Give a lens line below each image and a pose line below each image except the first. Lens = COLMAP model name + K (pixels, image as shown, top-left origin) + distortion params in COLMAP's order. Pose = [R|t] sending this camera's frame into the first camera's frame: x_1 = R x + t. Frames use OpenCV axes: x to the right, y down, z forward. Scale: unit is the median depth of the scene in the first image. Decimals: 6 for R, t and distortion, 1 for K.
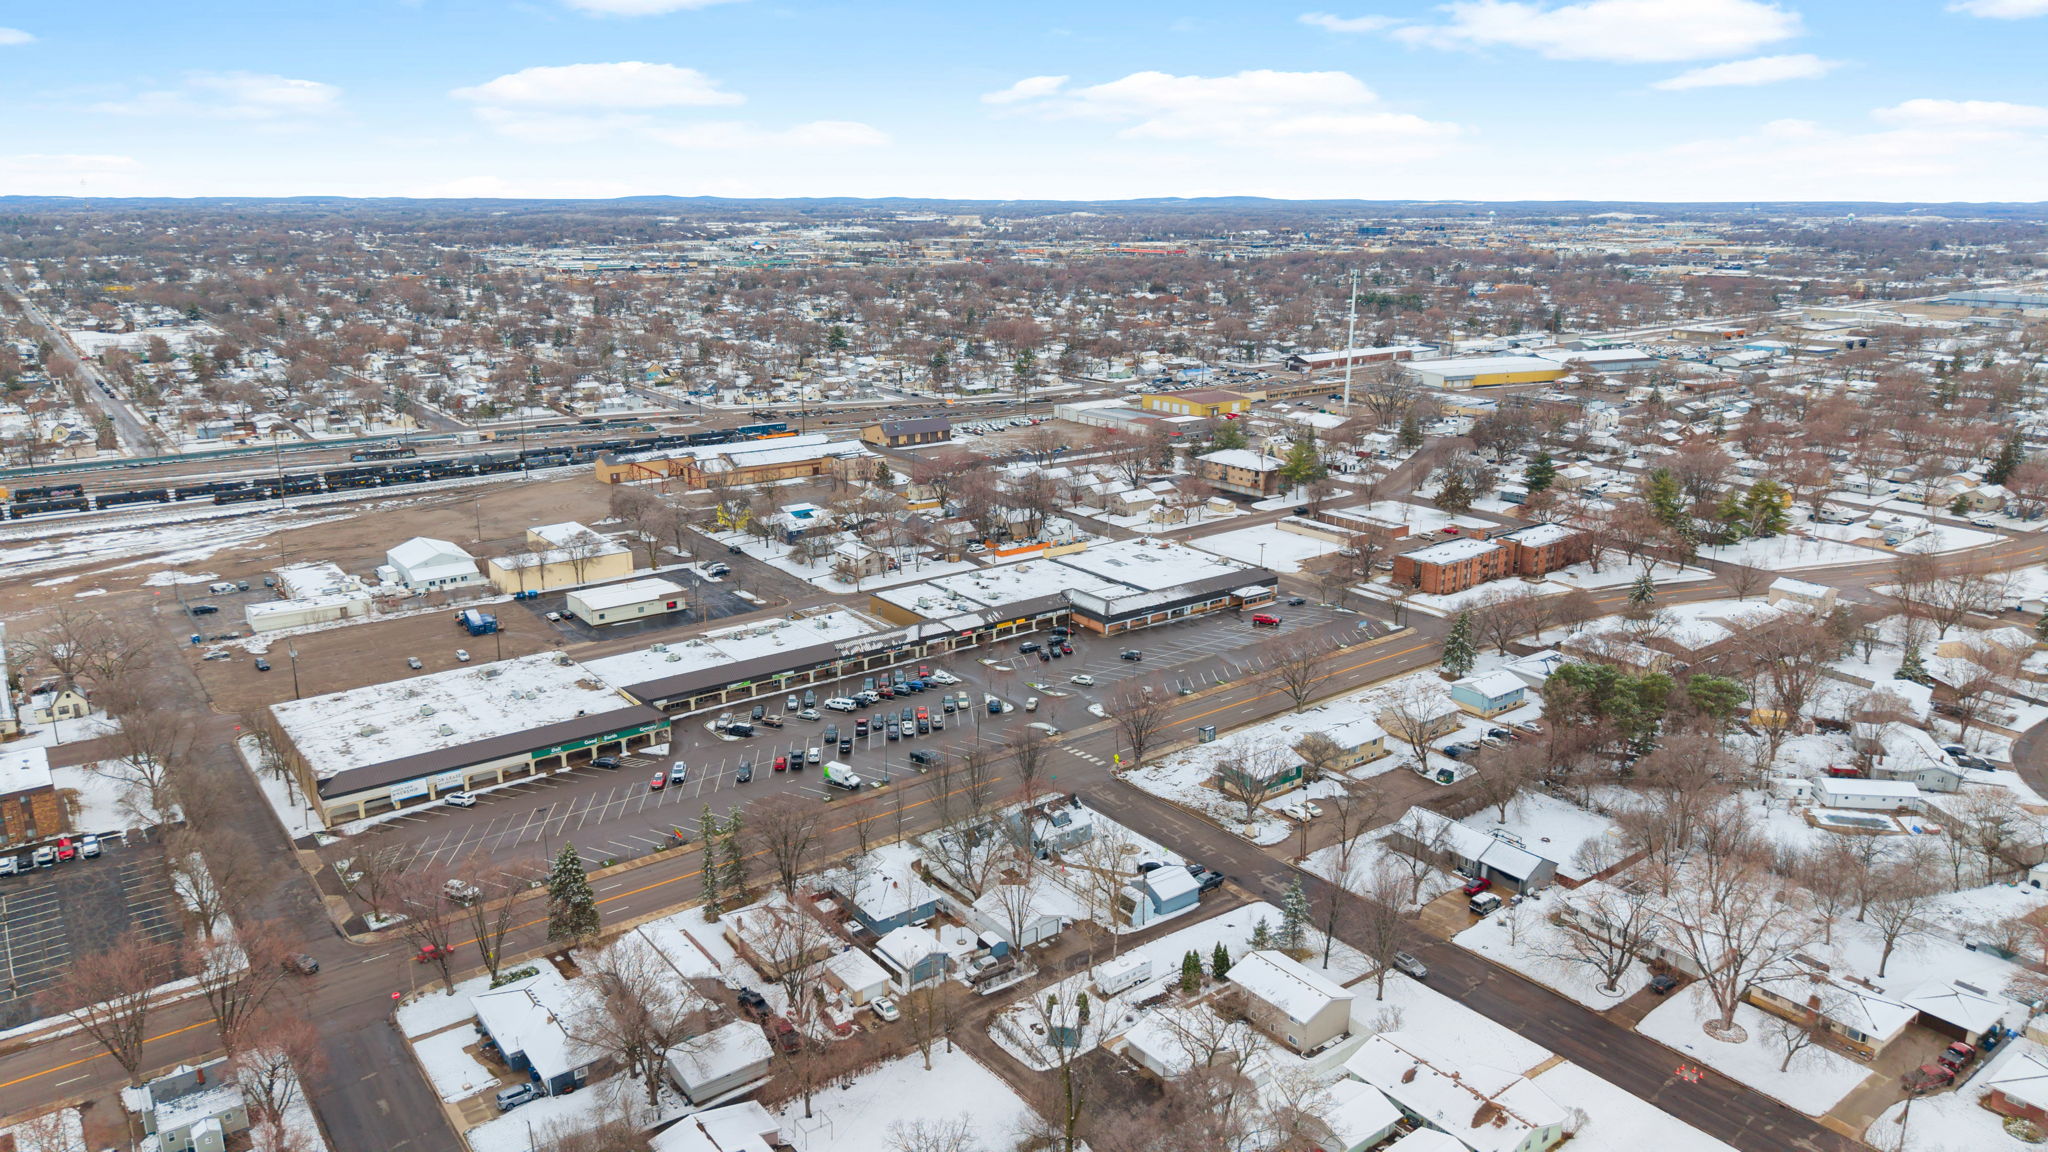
lens RADIAL K [[1369.4, 0, 1025.5], [0, 1369.4, 538.0], [0, 0, 1]] dist [0.059199, -0.076670]
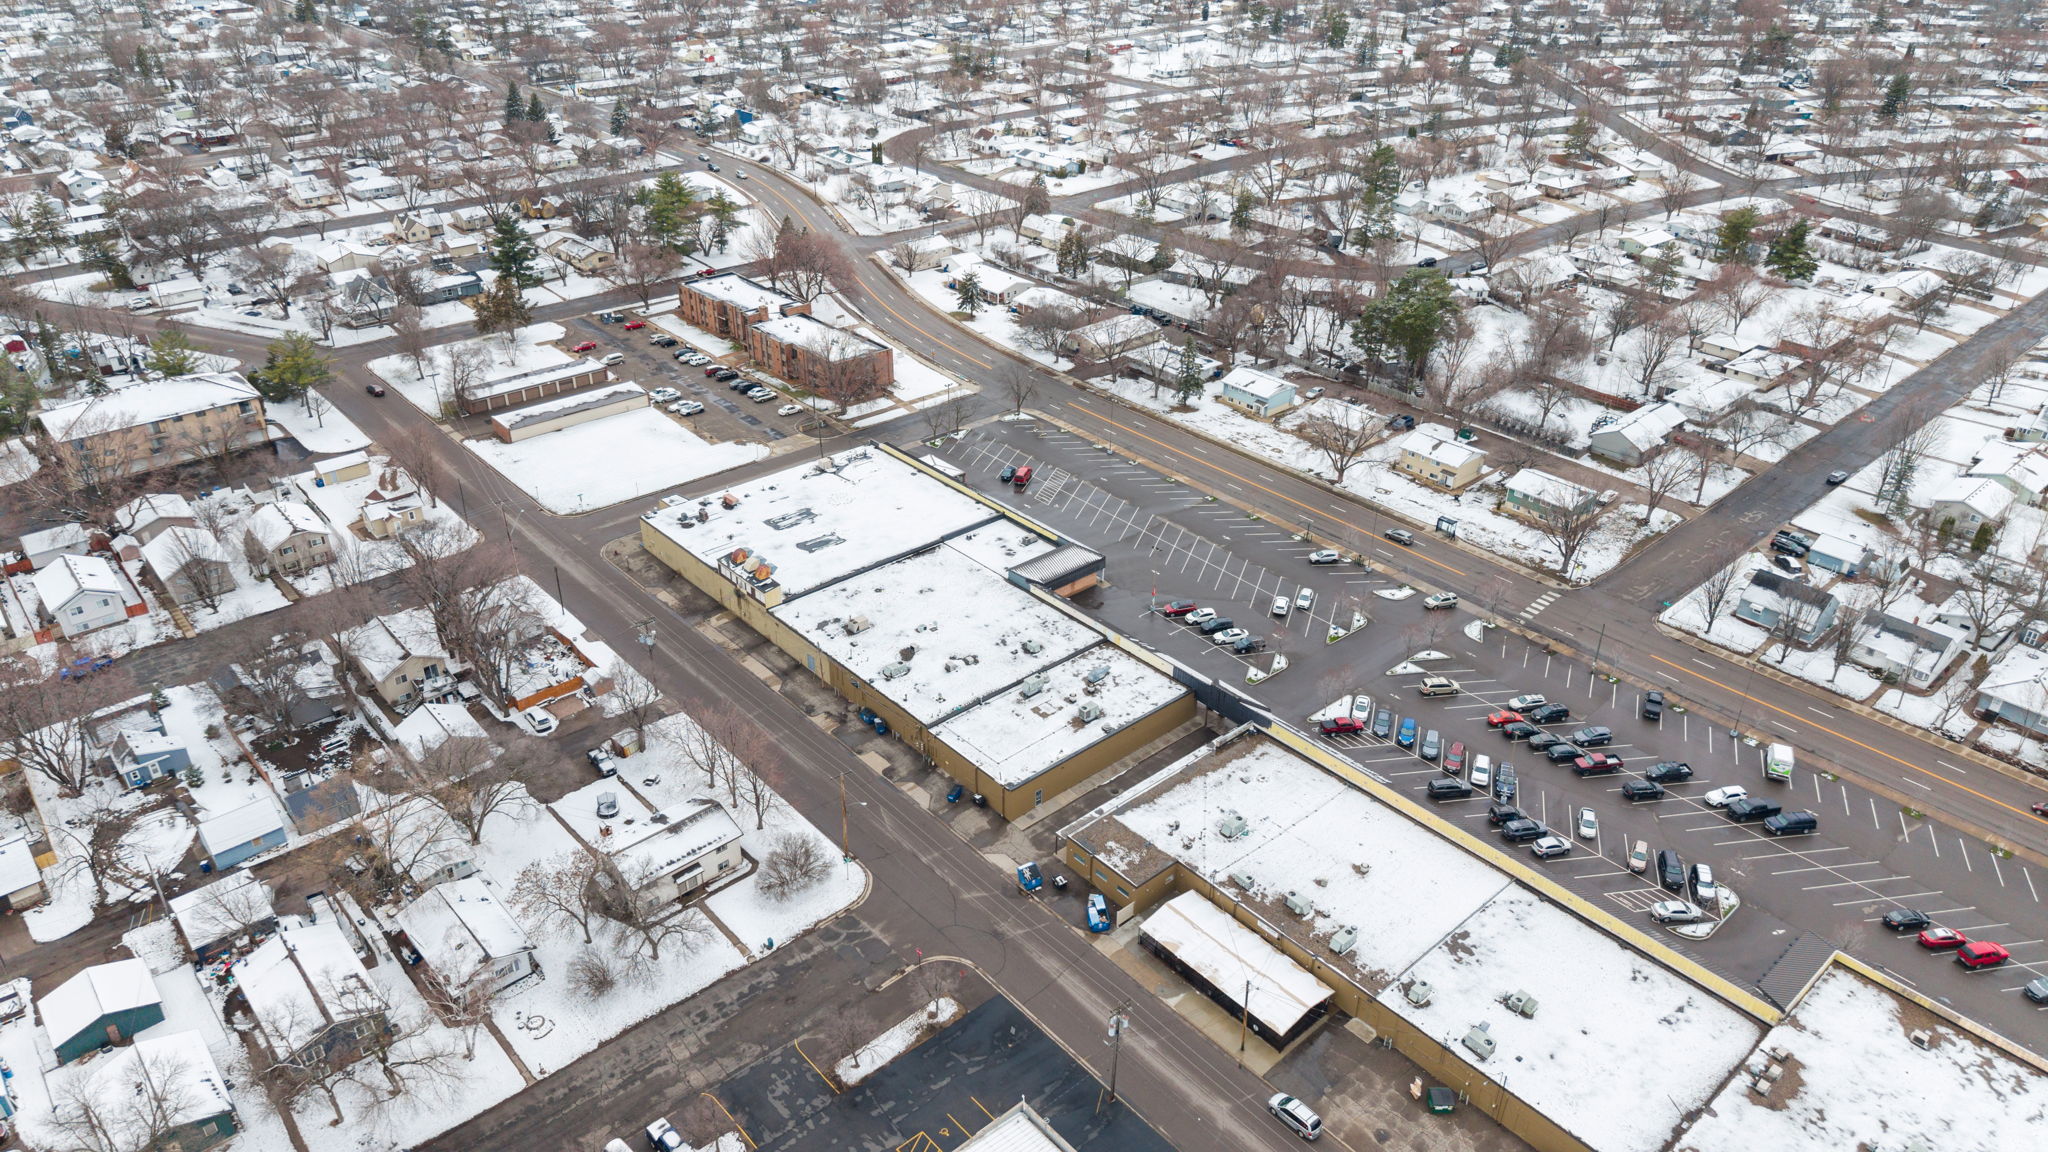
lens RADIAL K [[1367.6, 0, 1024.0], [0, 1367.6, 576.0], [0, 0, 1]] dist [0.003509, 0.006134]
pose [[-0.070232, -0.492751, 0.867331, -0.430345], [0.230921, 0.837829, 0.494689, -0.226646], [-0.970434, 0.235028, 0.054944, 0.828053]]
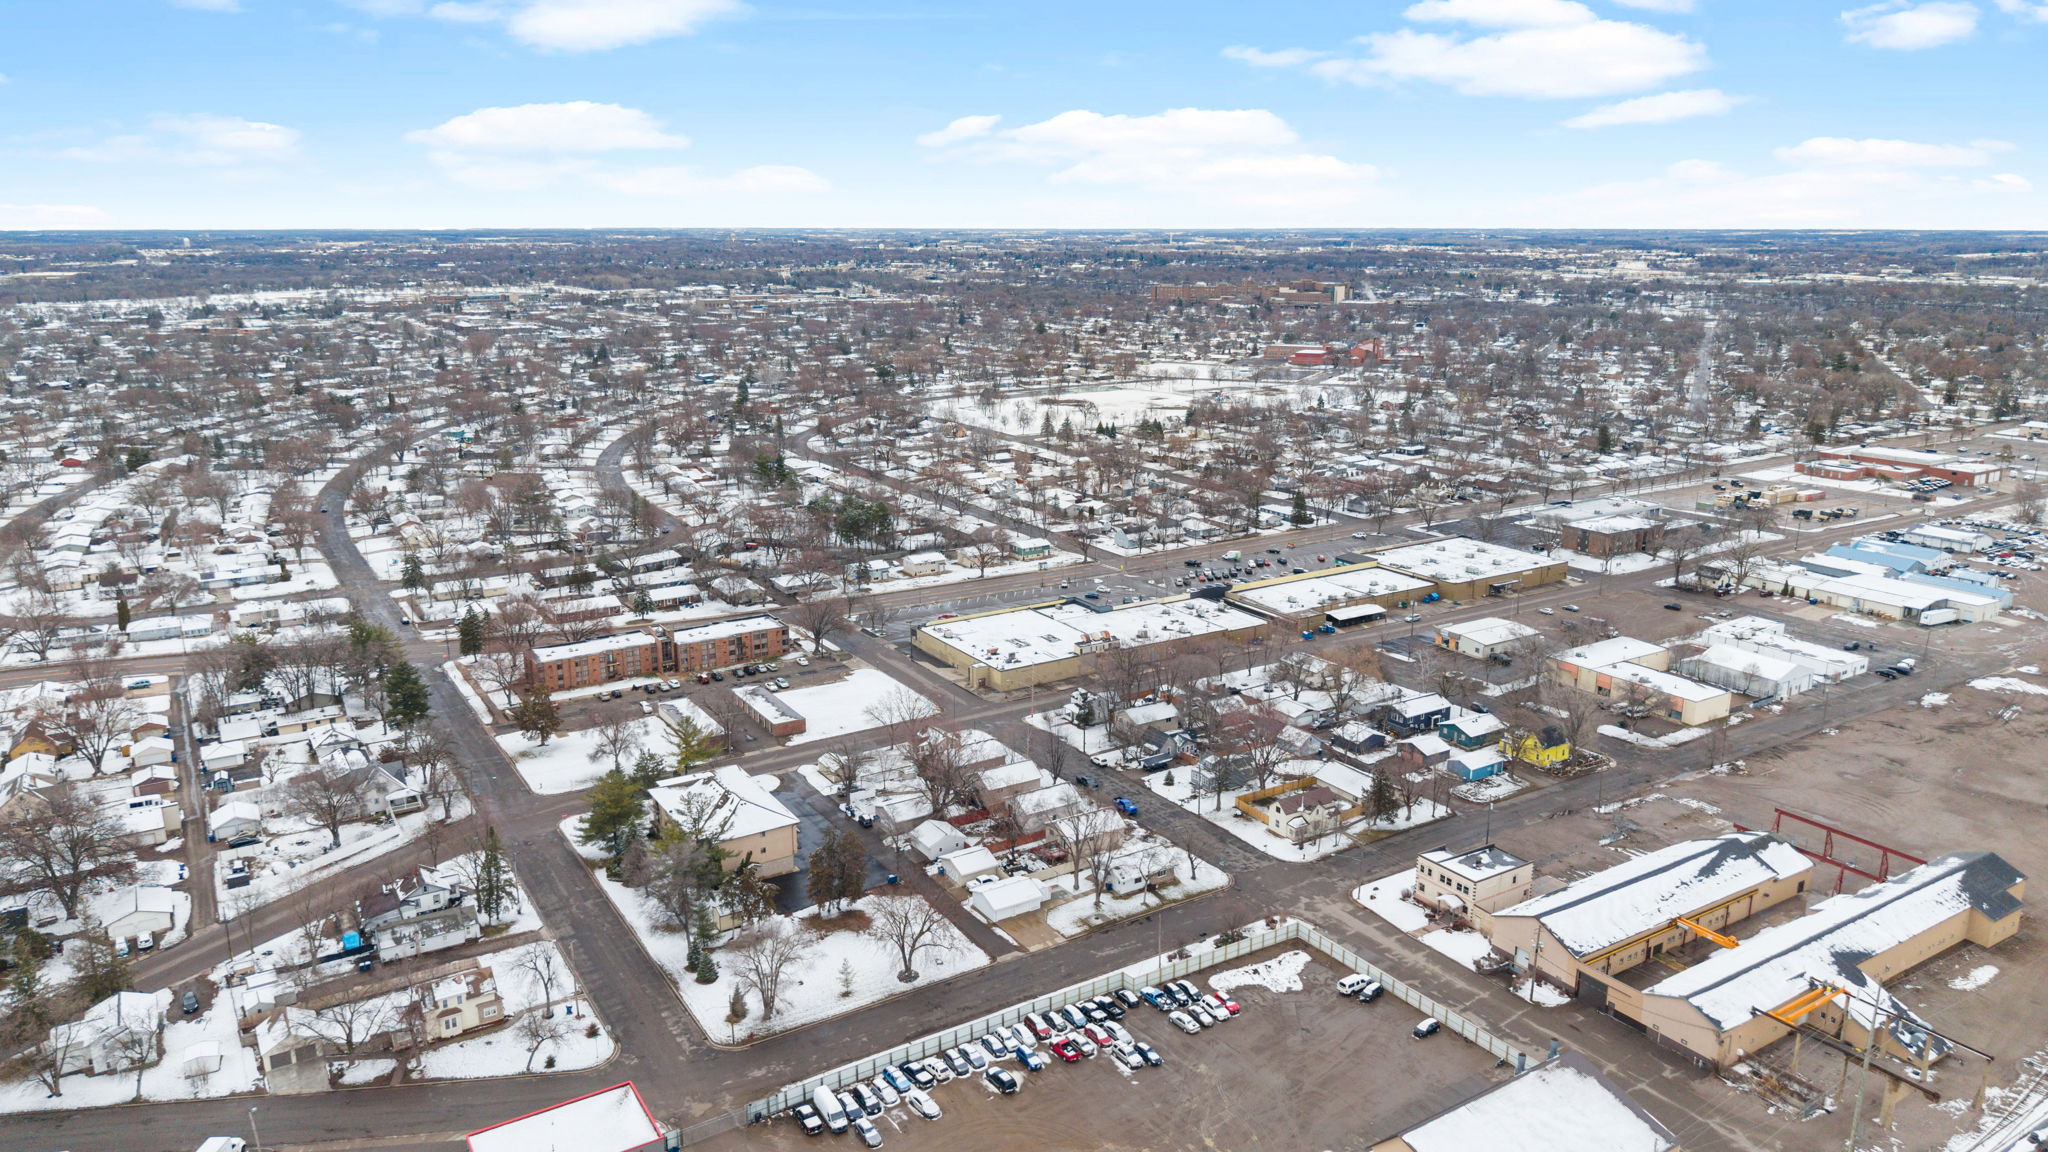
lens RADIAL K [[1348.4, 0, 1028.3], [0, 1348.4, 577.4], [0, 0, 1]] dist [0.071645, -0.136444]
pose [[-0.996151, -0.025210, 0.083949, -0.000703], [0.017679, 0.880276, 0.474132, -0.476882], [-0.085851, 0.473791, -0.876442, 1.757915]]
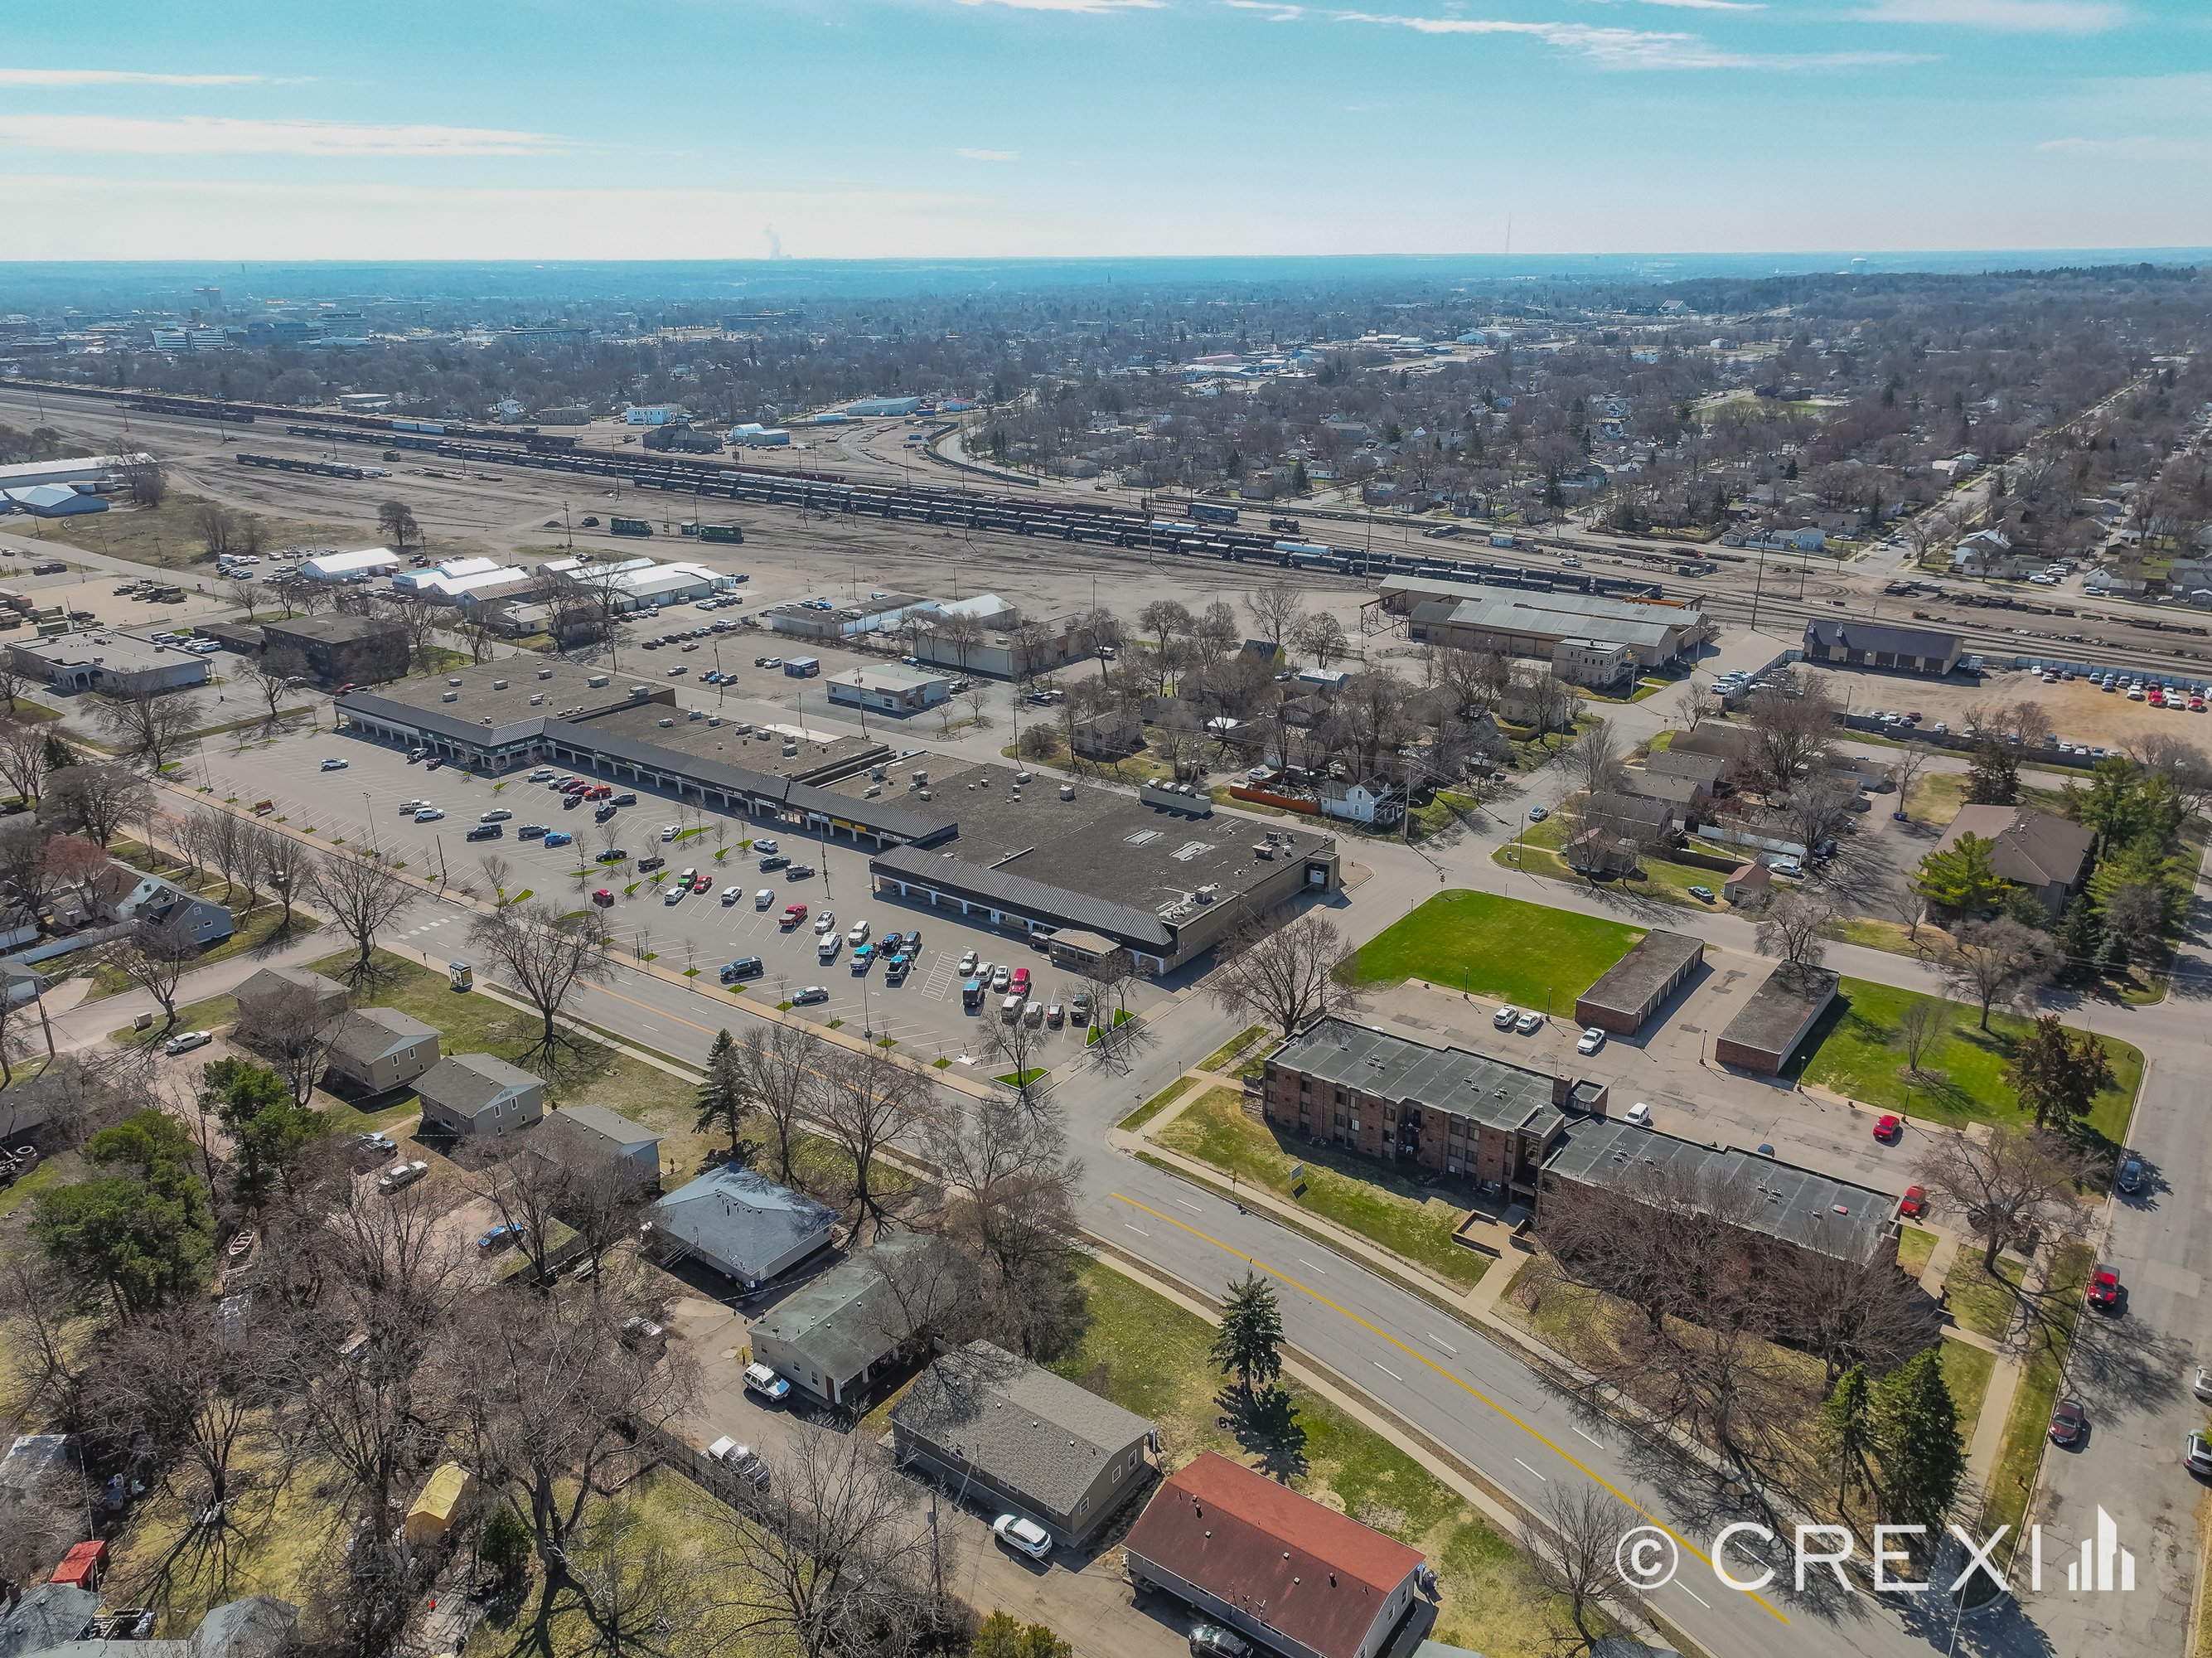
lens RADIAL K [[1593.7, 0, 1122.2], [0, 1593.7, 828.5], [0, 0, 1]] dist [-0.003618, -0.001512]
pose [[0.278723, 0.323170, -0.904364, 0.674981], [-0.223904, 0.937598, 0.266039, -0.165414], [0.933906, 0.128339, 0.333689, 0.699832]]
